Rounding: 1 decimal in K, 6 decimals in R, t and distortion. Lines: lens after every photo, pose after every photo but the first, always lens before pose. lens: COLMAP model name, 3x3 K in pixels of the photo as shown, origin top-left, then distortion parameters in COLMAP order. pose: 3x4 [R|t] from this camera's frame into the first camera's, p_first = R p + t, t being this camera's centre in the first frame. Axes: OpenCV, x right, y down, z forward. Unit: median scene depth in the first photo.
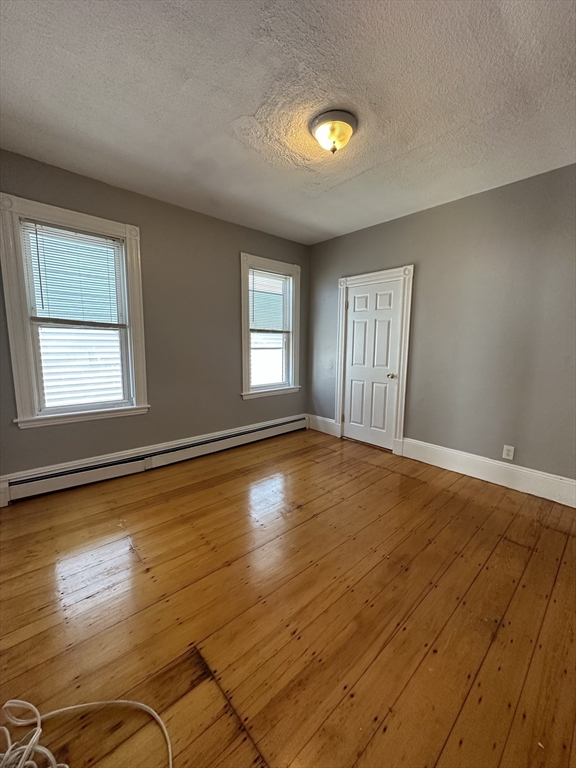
lens RADIAL K [[311.3, 0, 297.0], [0, 311.3, 384.4], [0, 0, 1]] dist [-0.000407, 0.000046]
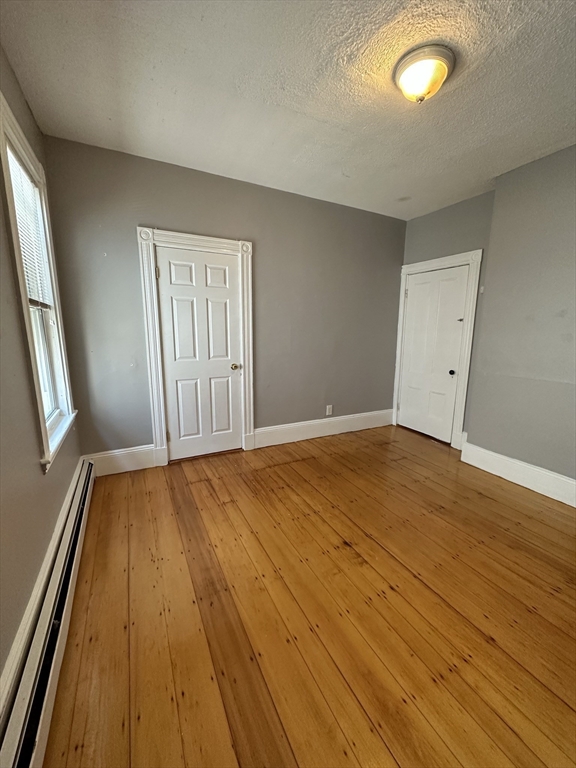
lens RADIAL K [[301.7, 0, 290.1], [0, 301.7, 383.1], [0, 0, 1]] dist [-0.000942, 0.000600]
pose [[0.268952, -0.179732, 0.946235, -0.472898], [0.123300, 0.980776, 0.151246, -0.093149], [-0.955229, 0.075993, 0.285943, 0.625569]]
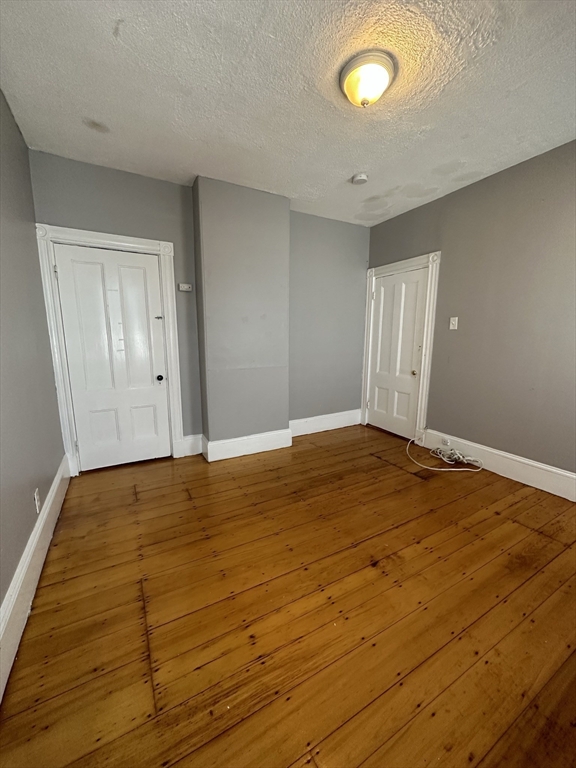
lens RADIAL K [[301.7, 0, 290.1], [0, 301.7, 383.1], [0, 0, 1]] dist [-0.000942, 0.000600]
pose [[-0.967700, -0.056235, 0.245753, 0.033400], [0.019810, 0.954828, 0.296498, -0.145609], [-0.251326, 0.291789, -0.922873, 1.098162]]
